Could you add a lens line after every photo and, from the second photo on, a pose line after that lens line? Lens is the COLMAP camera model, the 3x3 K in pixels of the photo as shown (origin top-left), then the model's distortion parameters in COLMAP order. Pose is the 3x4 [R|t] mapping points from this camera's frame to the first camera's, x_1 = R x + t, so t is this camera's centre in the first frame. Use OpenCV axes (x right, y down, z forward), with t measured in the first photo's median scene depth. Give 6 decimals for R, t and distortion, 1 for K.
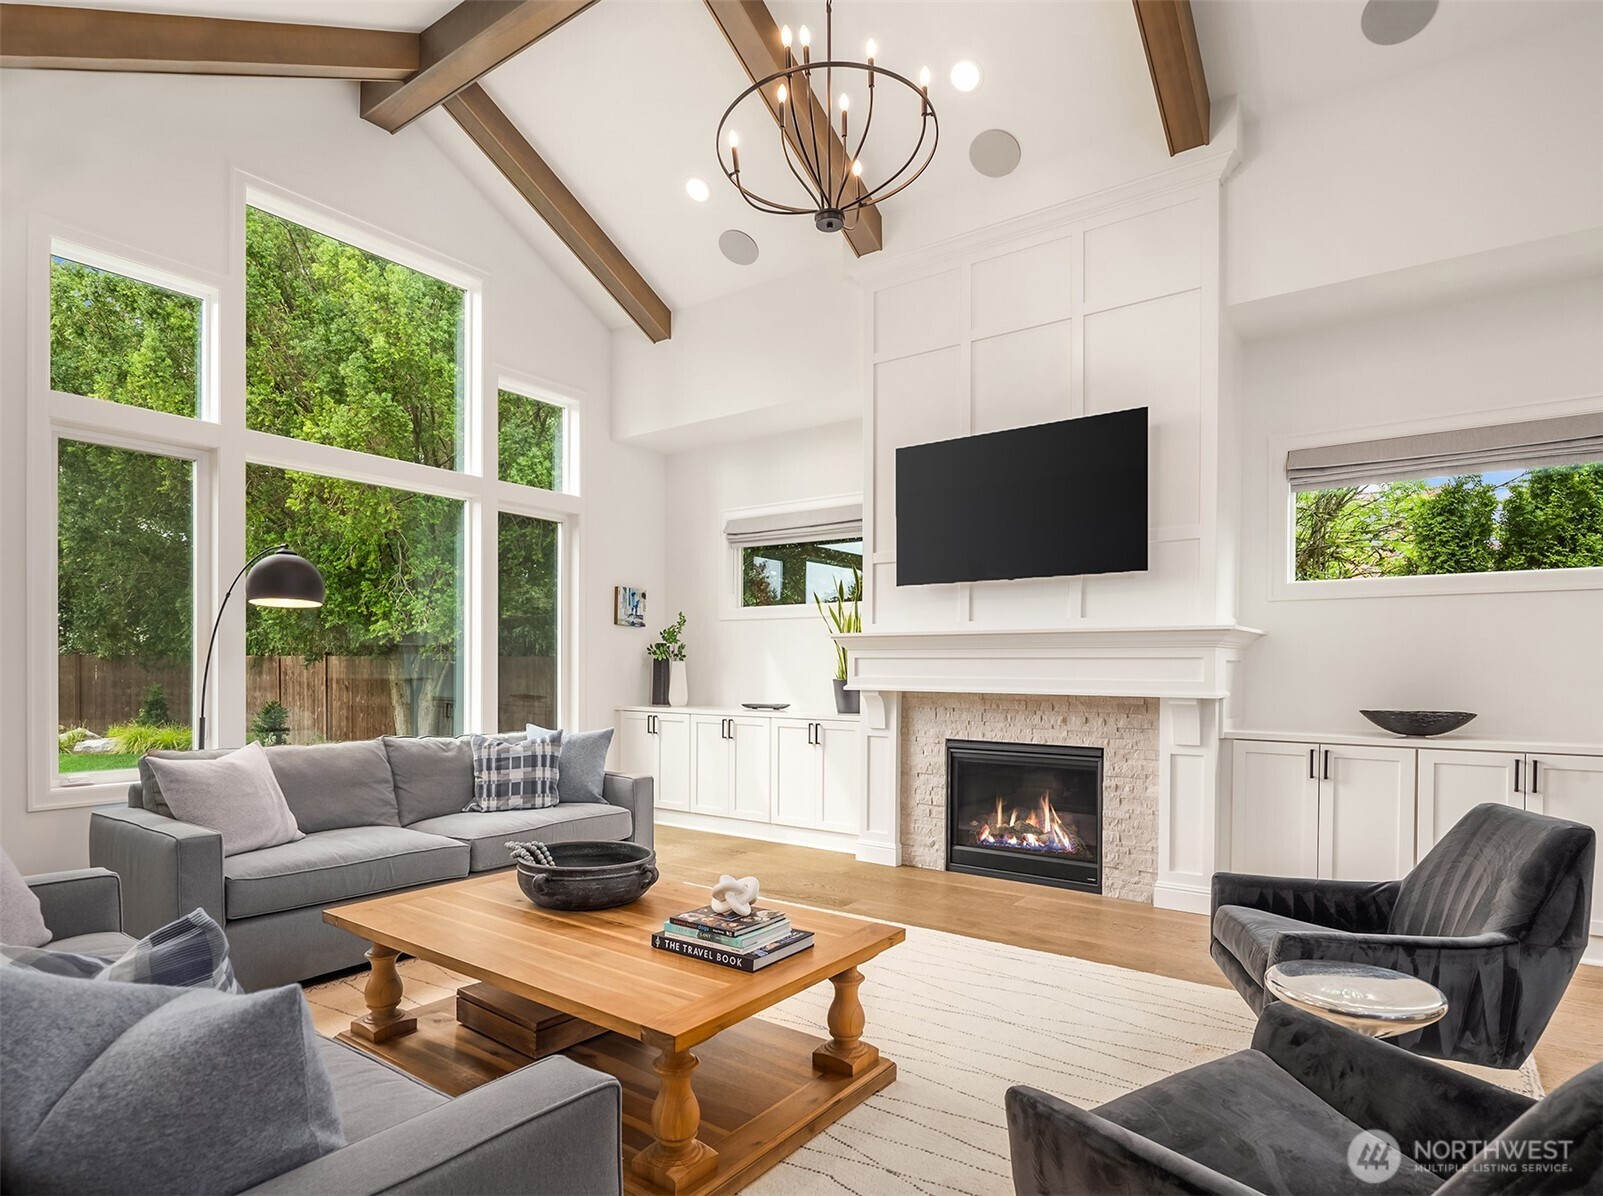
lens RADIAL K [[872.8, 0, 782.3], [0, 872.8, 678.8], [0, 0, 1]] dist [-0.020805, 0.001613]
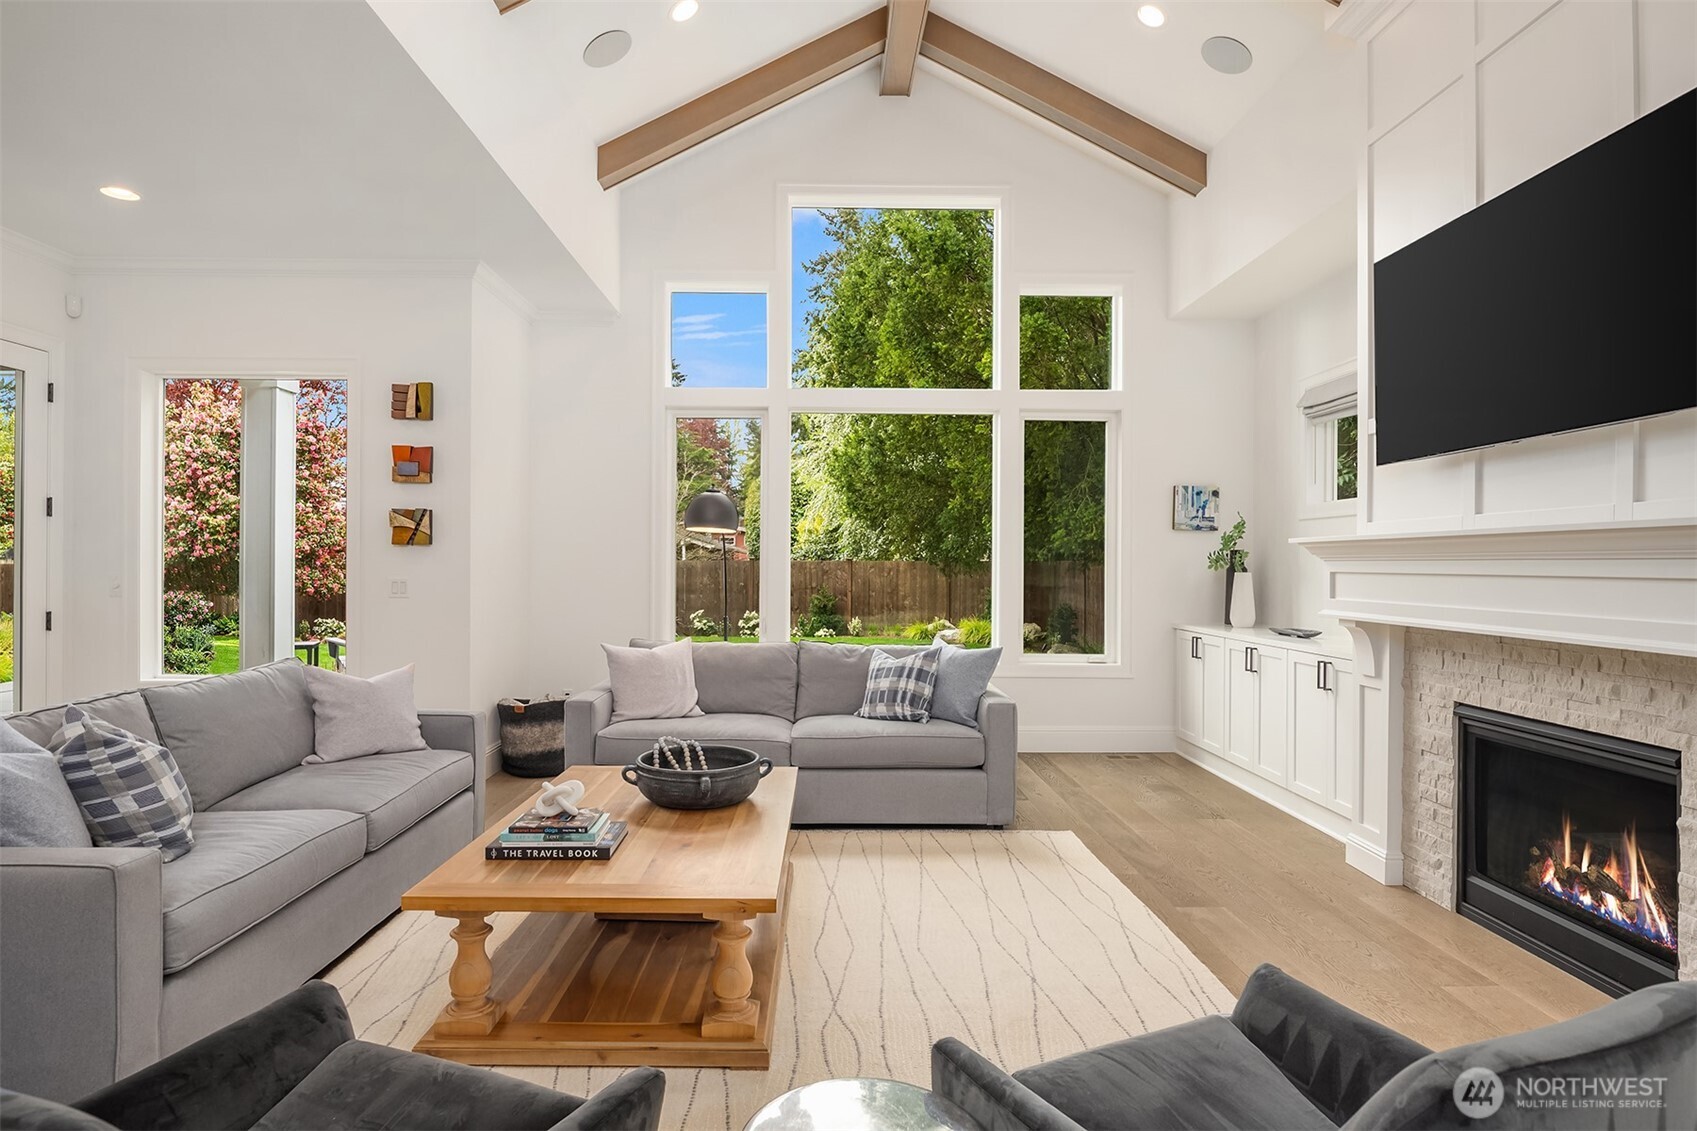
lens RADIAL K [[915.1, 0, 845.3], [0, 915.1, 556.1], [0, 0, 1]] dist [0.052724, 0.005694]
pose [[0.619169, -0.009566, -0.785199, 0.449456], [-0.011144, 0.999718, -0.020967, -0.017518], [0.785179, 0.021733, 0.618888, 0.230904]]
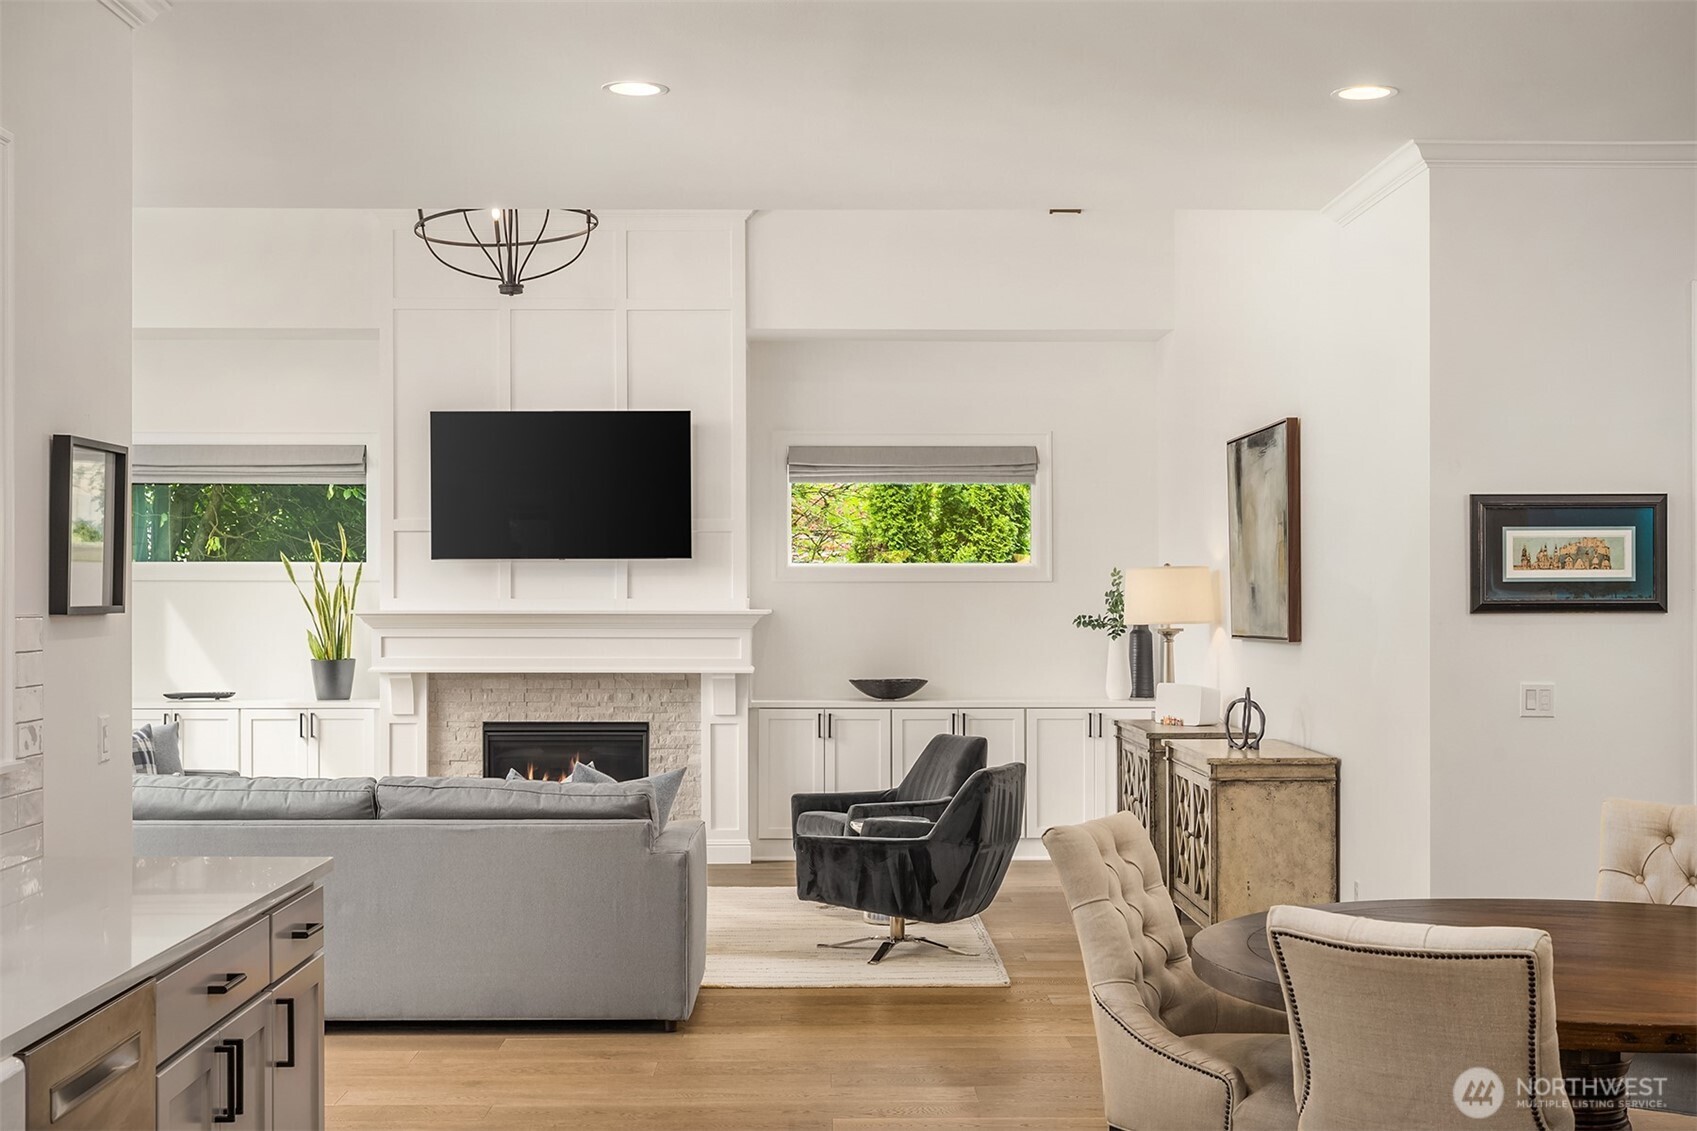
lens RADIAL K [[2106.8, 0, 848.3], [0, 2106.8, 565.6], [0, 0, 1]] dist [-0.131344, 0.000000]
pose [[0.789414, 0.005505, 0.613837, -0.893486], [0.011947, 0.999633, -0.024329, -0.040342], [-0.613745, 0.026539, 0.789058, -1.035613]]
